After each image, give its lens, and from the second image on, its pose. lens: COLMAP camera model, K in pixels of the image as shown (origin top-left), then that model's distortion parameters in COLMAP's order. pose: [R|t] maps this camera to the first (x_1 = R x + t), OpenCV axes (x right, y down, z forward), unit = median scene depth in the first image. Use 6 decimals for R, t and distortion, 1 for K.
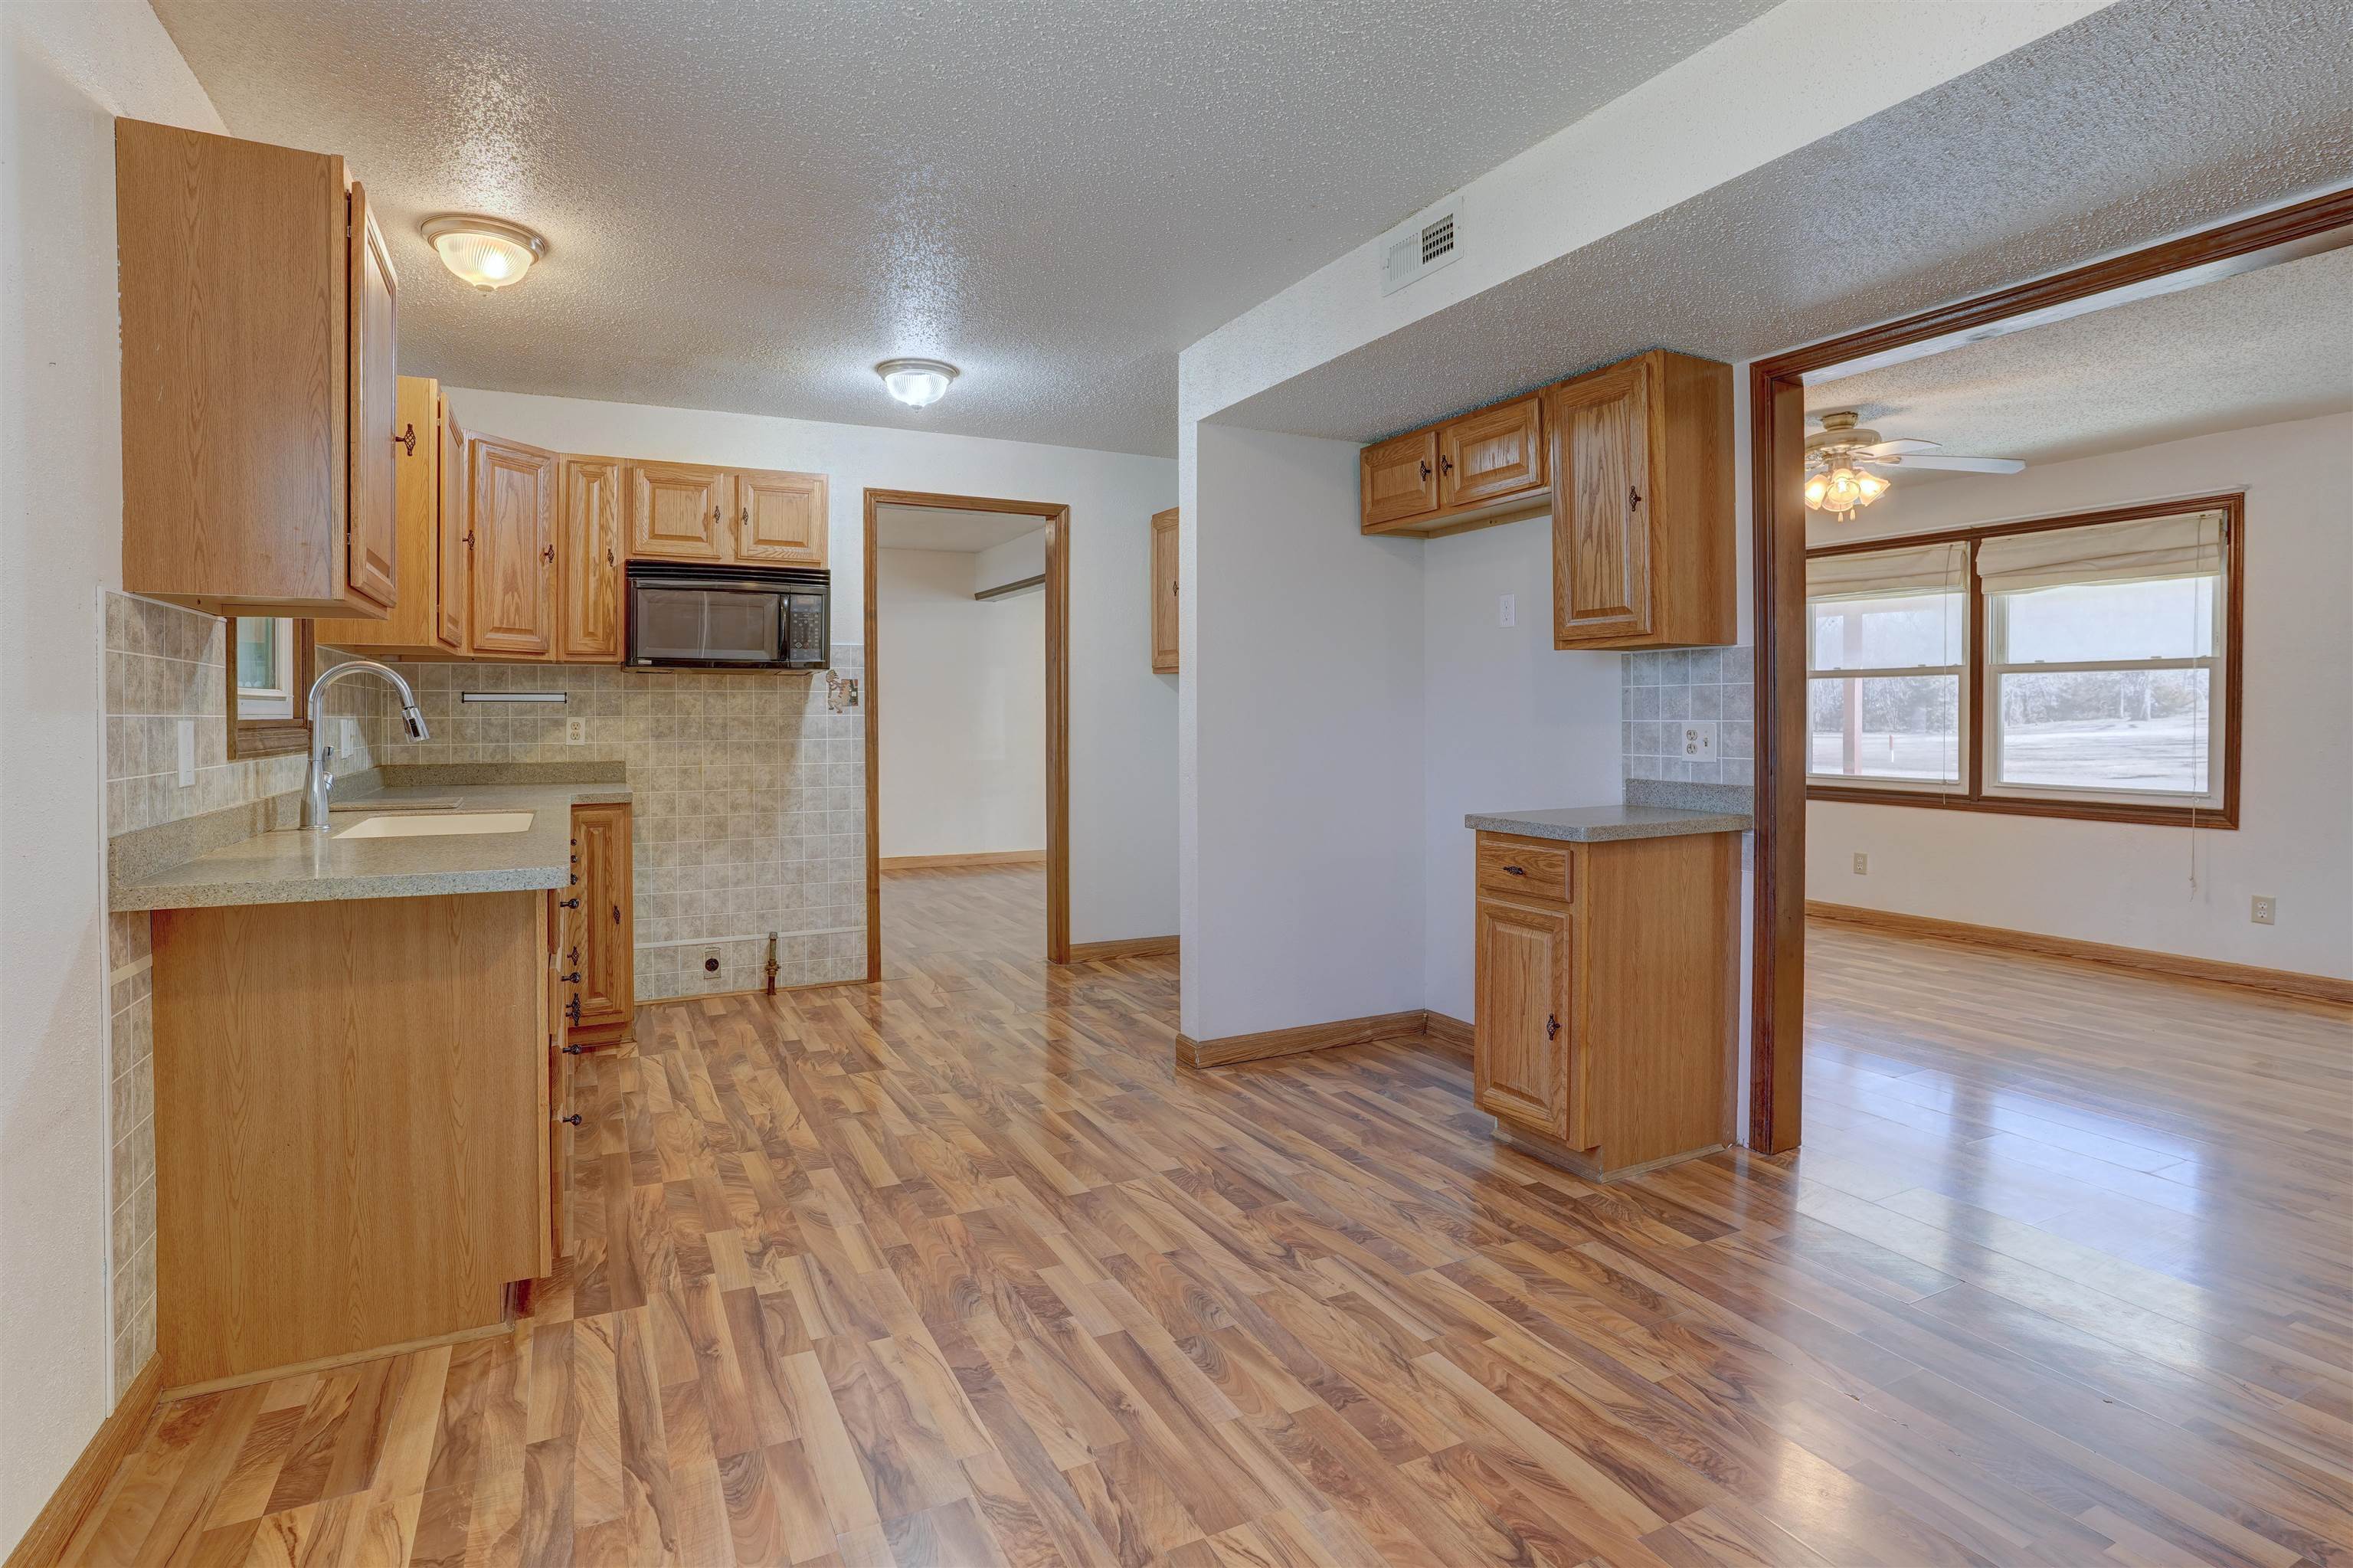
lens RADIAL K [[1177.2, 0, 1137.1], [0, 1177.2, 733.4], [0, 0, 1]] dist [-0.058198, 0.028530]
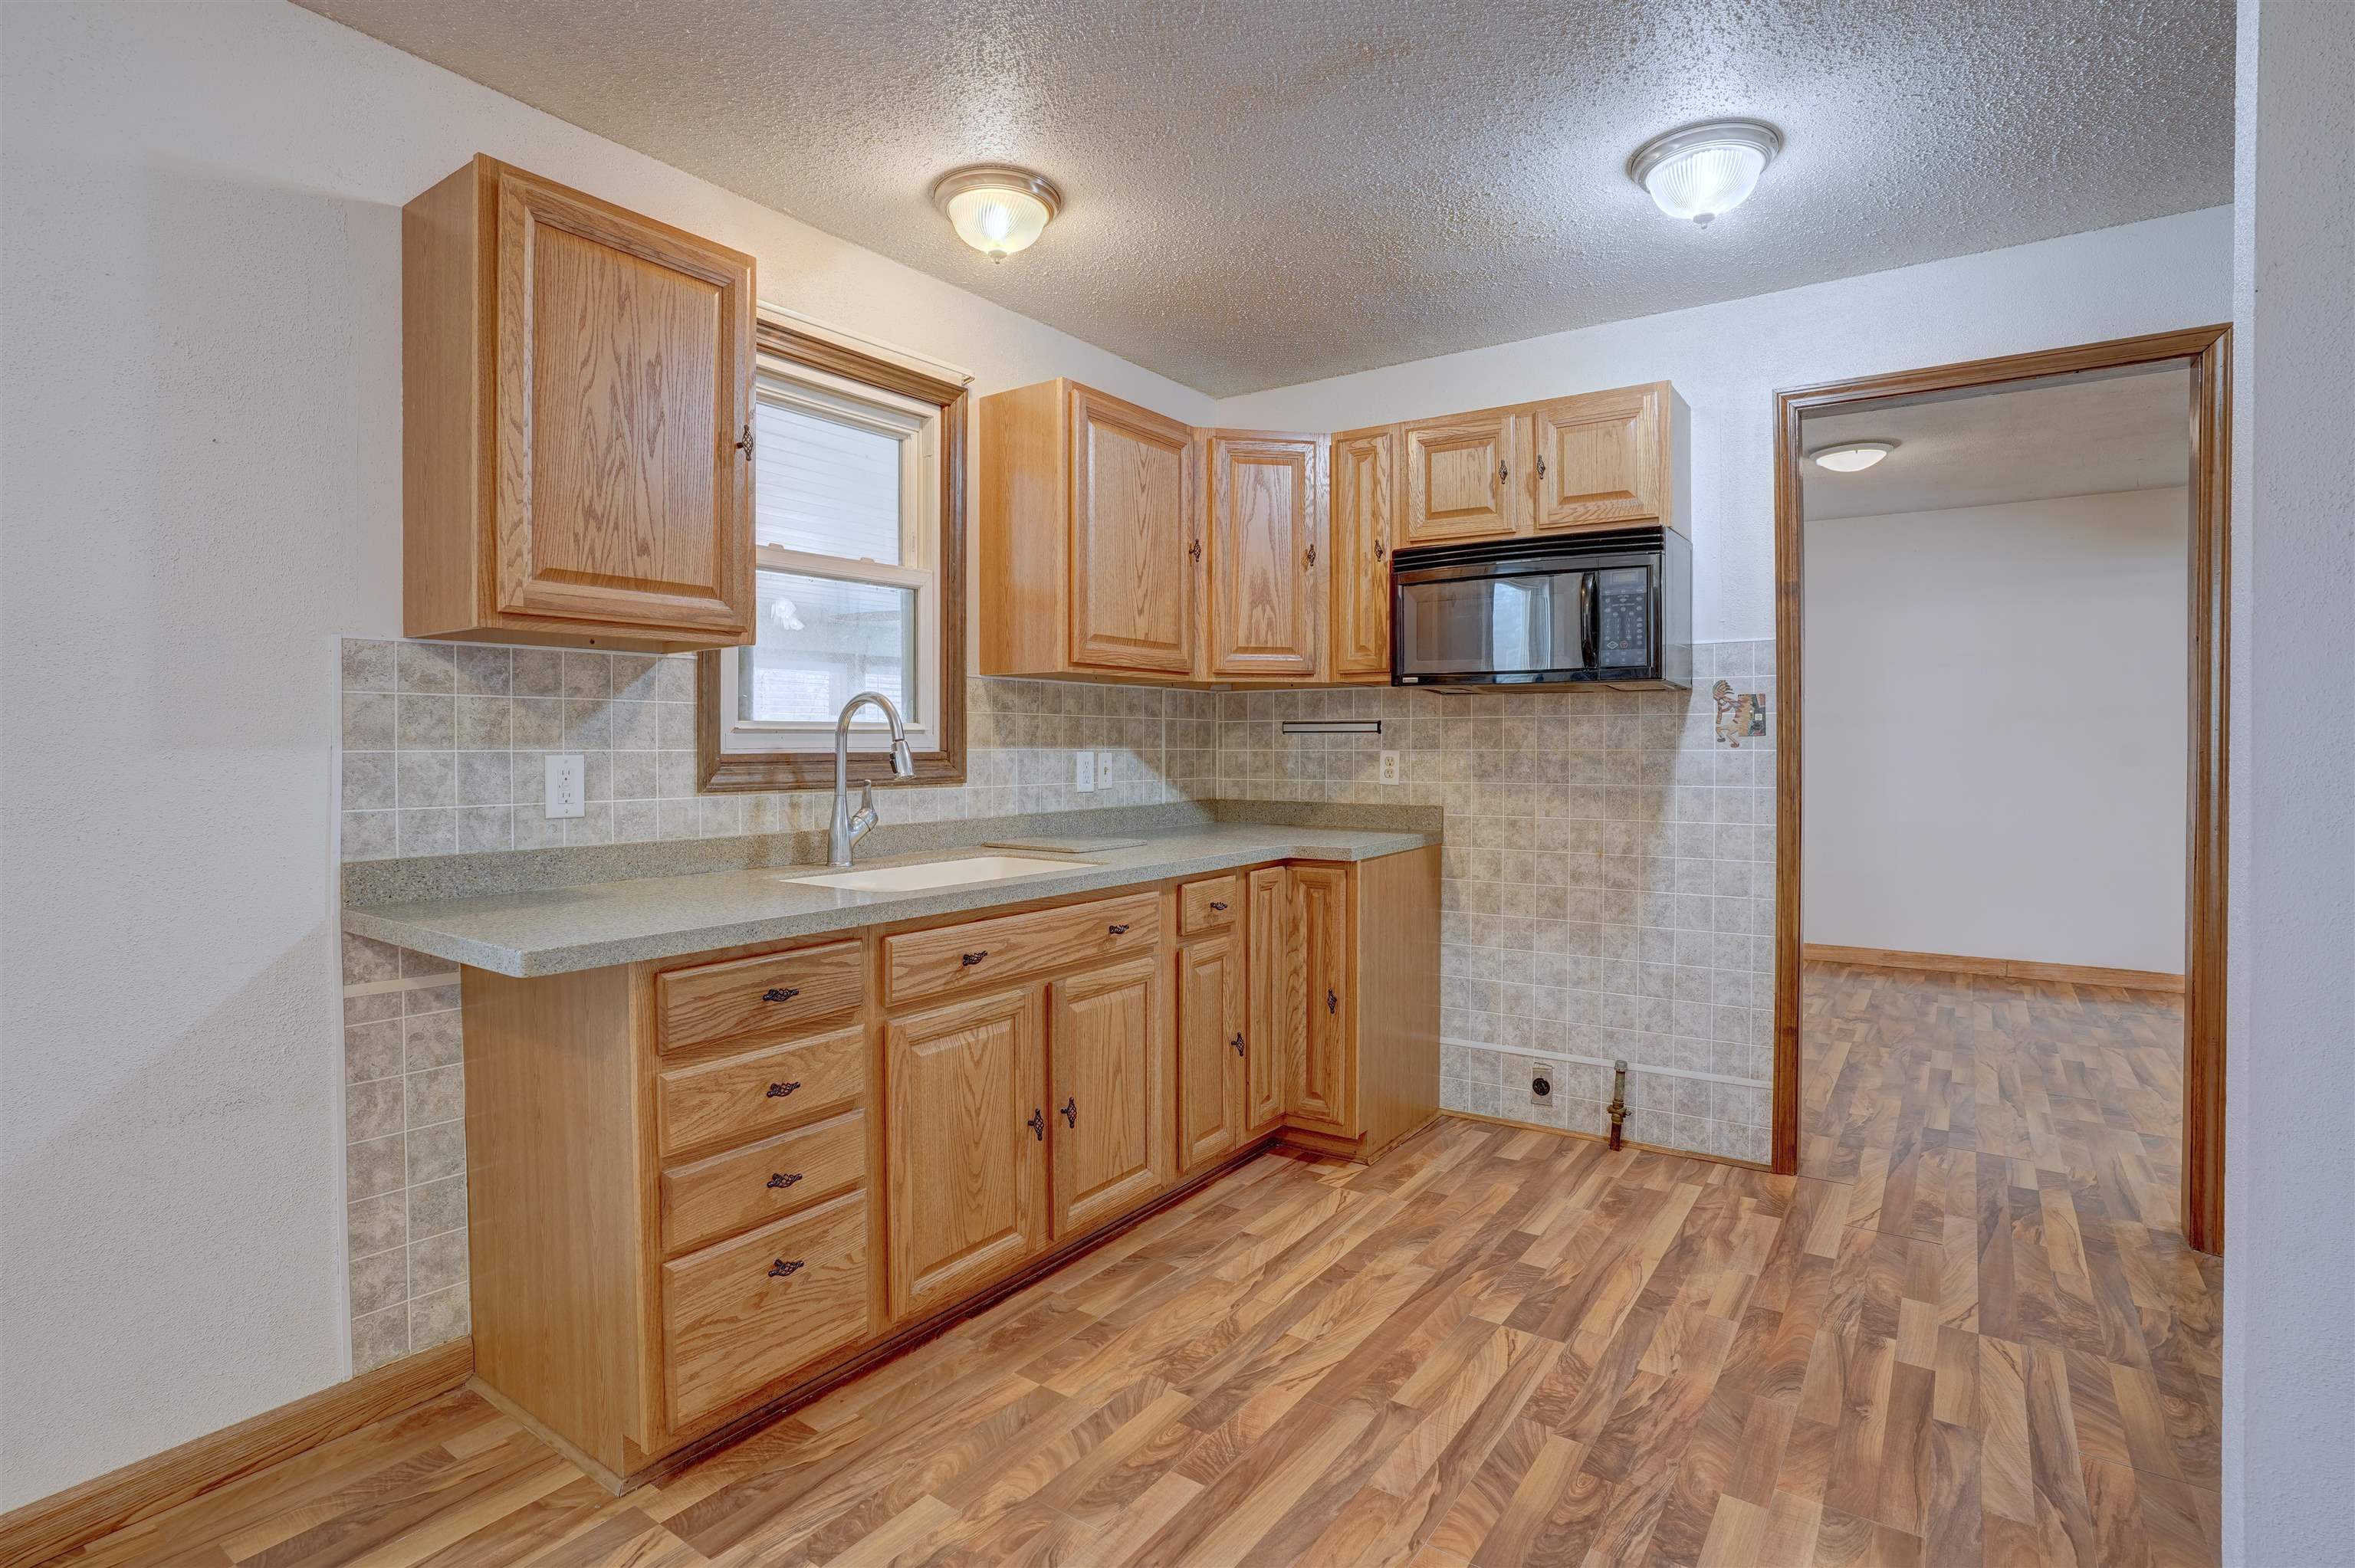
lens RADIAL K [[1178.0, 0, 1124.3], [0, 1178.0, 770.4], [0, 0, 1]] dist [-0.058198, 0.028530]
pose [[0.476158, 0.021535, -0.879096, 0.164636], [-0.015232, 0.999752, 0.016240, -0.010689], [0.879228, 0.005657, 0.476368, 0.440586]]
